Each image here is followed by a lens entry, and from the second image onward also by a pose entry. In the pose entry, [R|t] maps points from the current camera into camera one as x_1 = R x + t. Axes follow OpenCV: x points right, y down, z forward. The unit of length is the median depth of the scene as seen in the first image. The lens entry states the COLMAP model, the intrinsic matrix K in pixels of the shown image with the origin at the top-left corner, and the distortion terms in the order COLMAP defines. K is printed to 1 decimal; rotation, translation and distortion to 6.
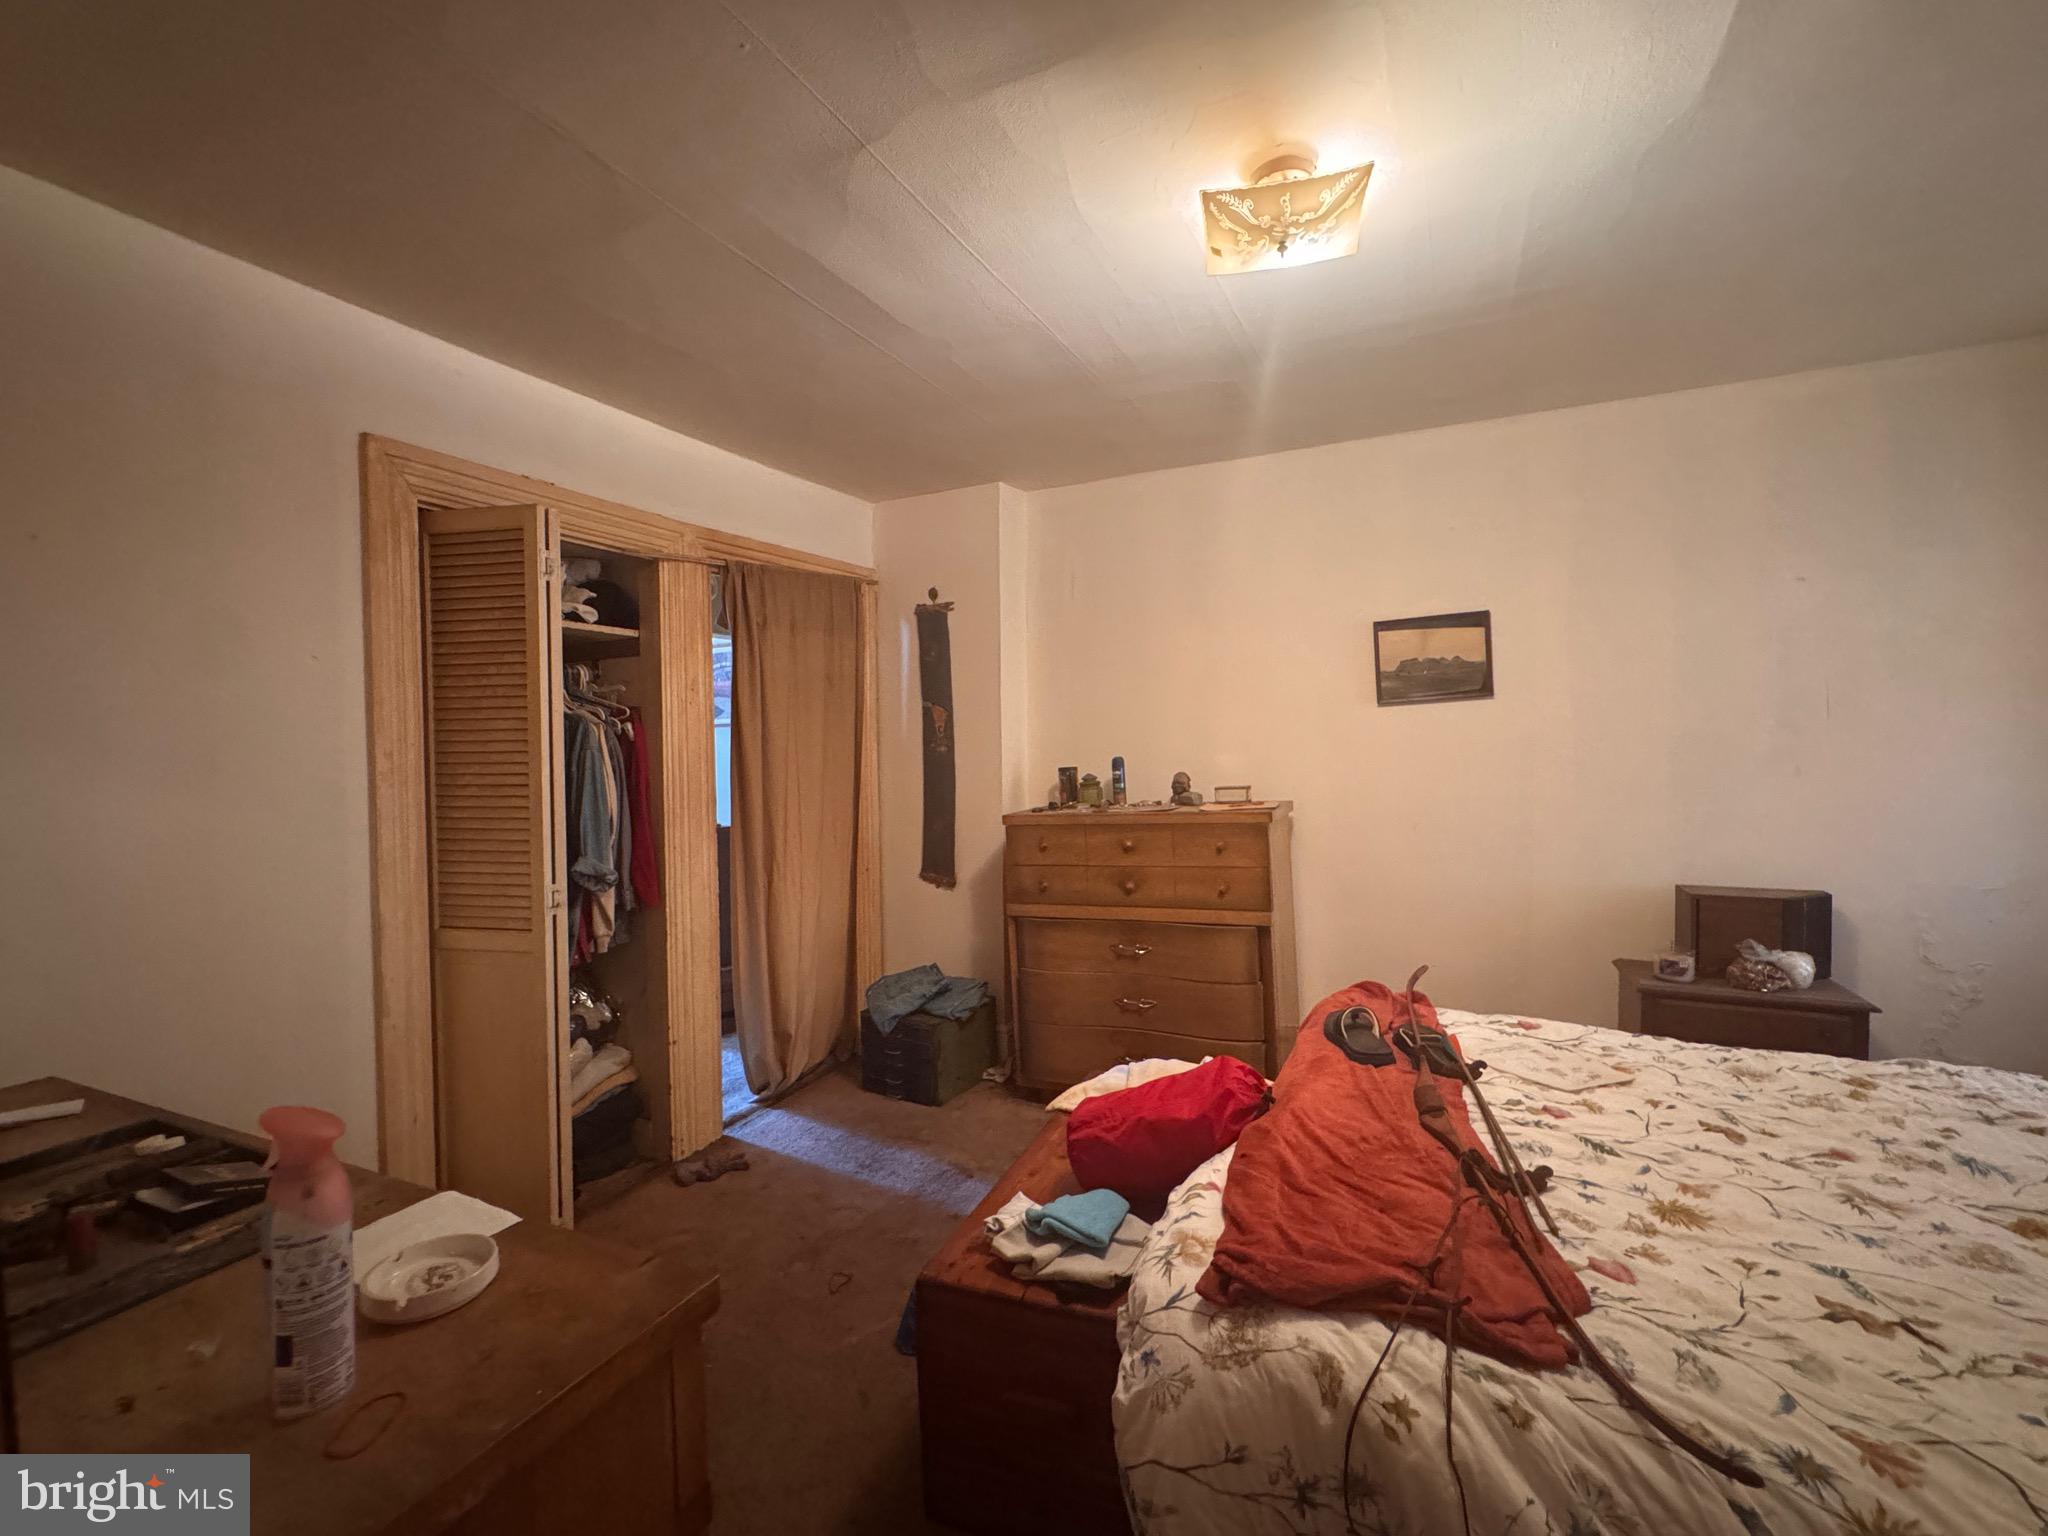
lens RADIAL K [[890.9, 0, 1023.3], [0, 890.9, 769.4], [0, 0, 1]] dist [-0.002493, 0.000234]
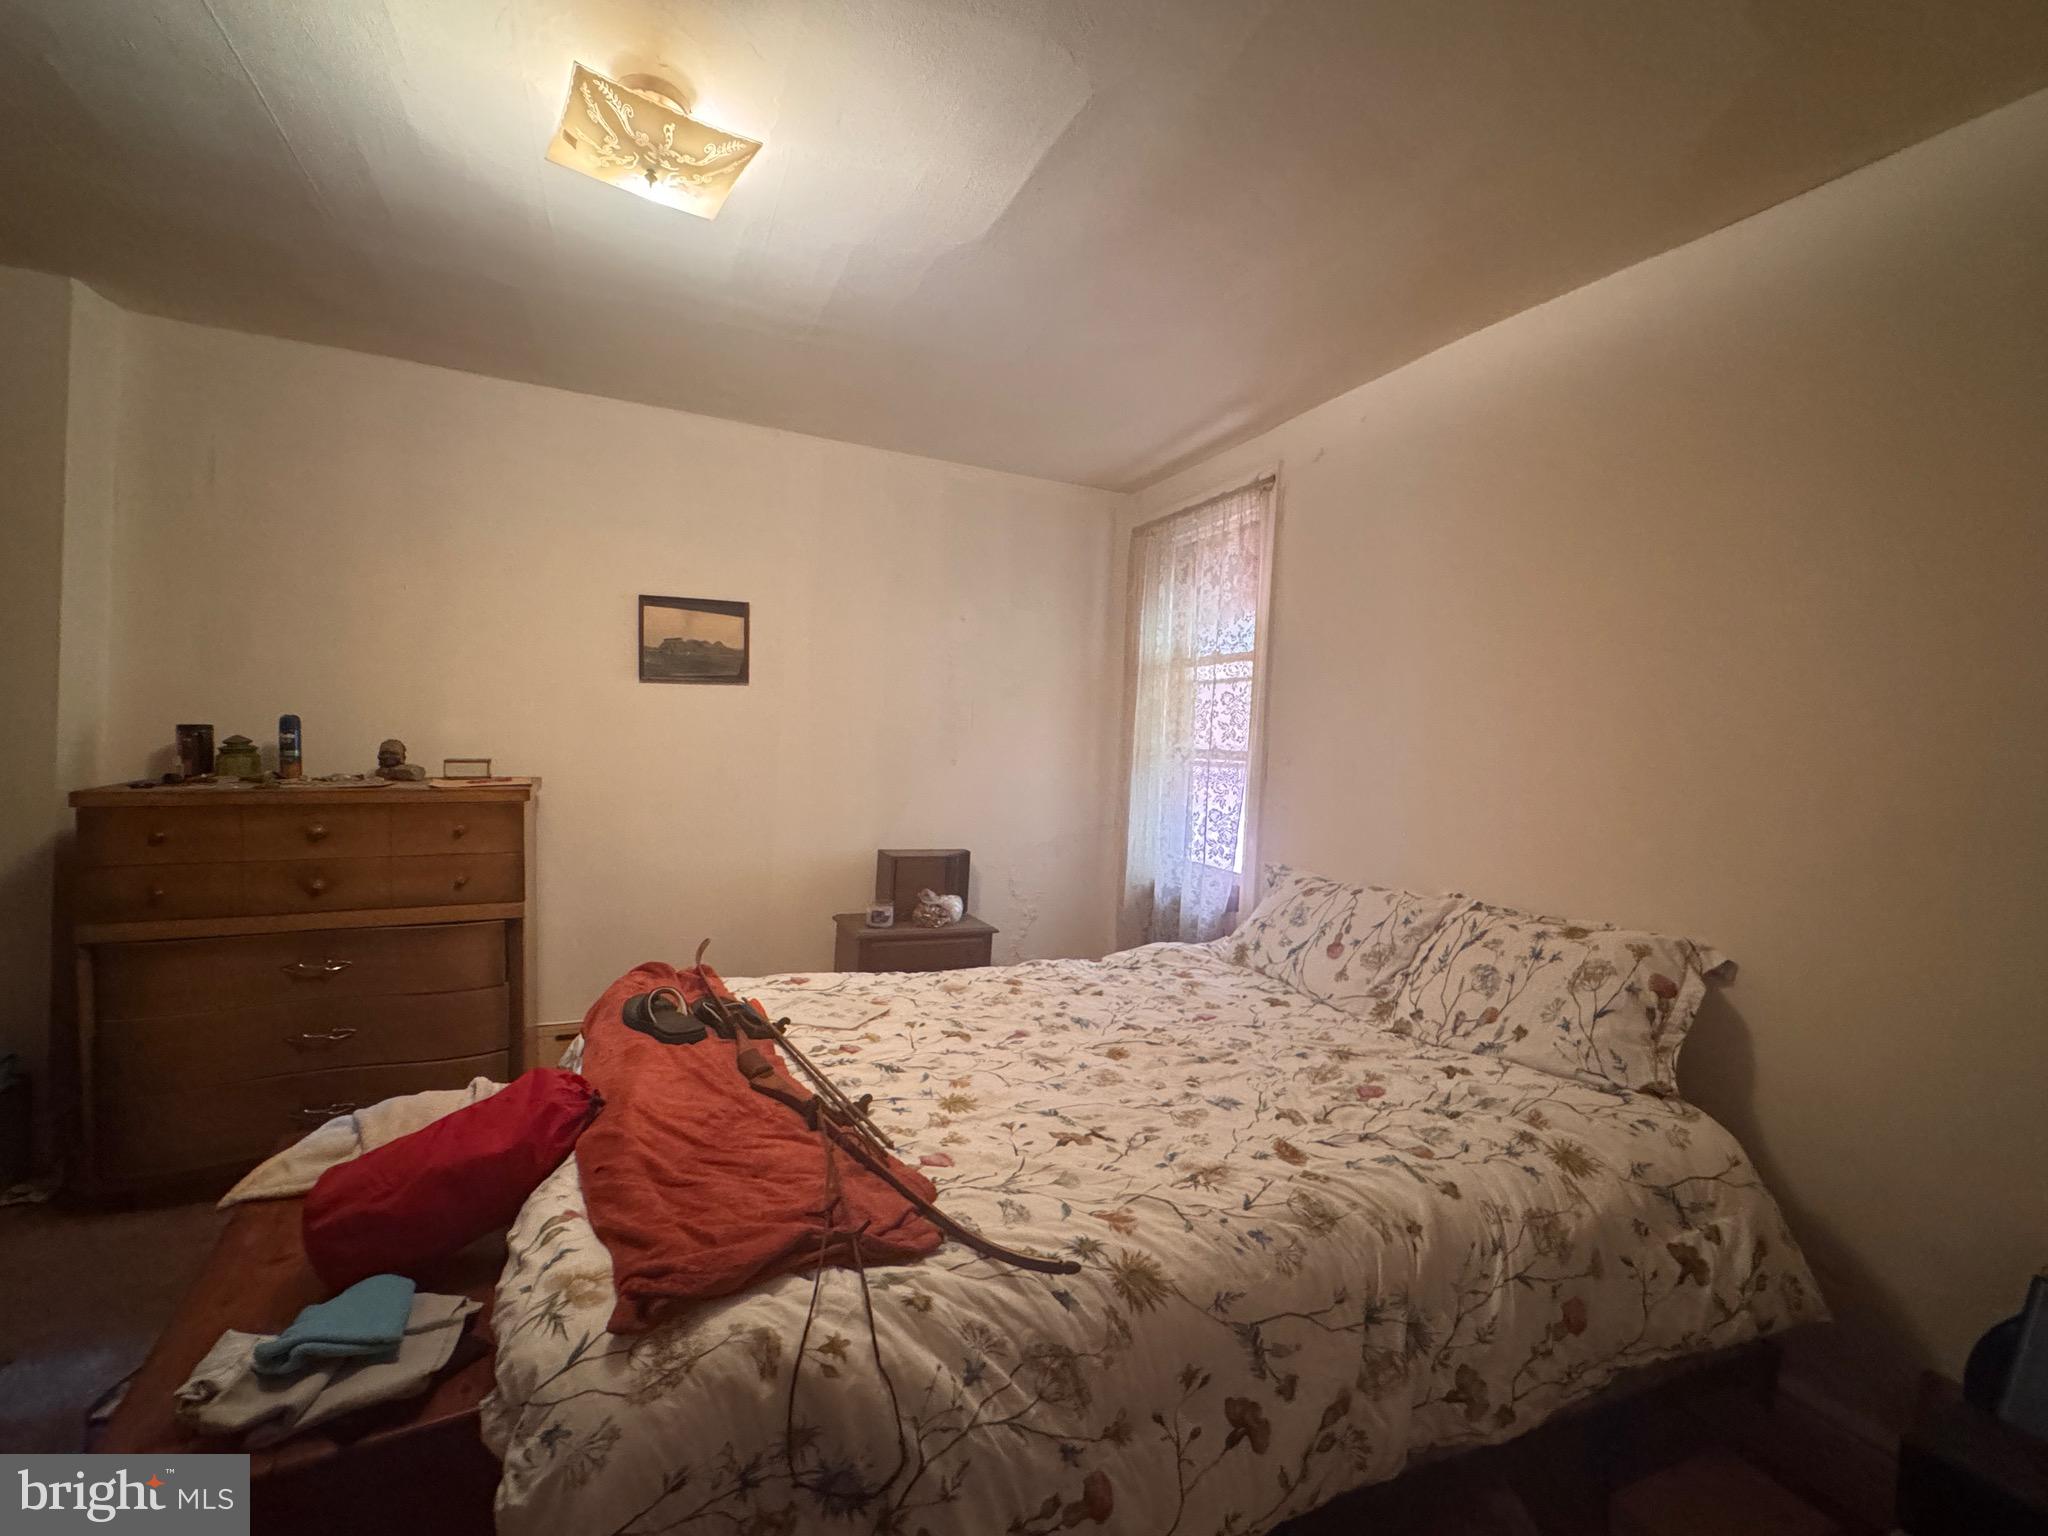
lens RADIAL K [[890.9, 0, 1025.3], [0, 890.9, 769.8], [0, 0, 1]] dist [-0.002493, 0.000234]
pose [[0.638145, 0.022574, 0.769585, -0.160085], [-0.041375, 0.999131, 0.005000, 0.006333], [-0.768804, -0.035032, 0.638524, 0.095781]]
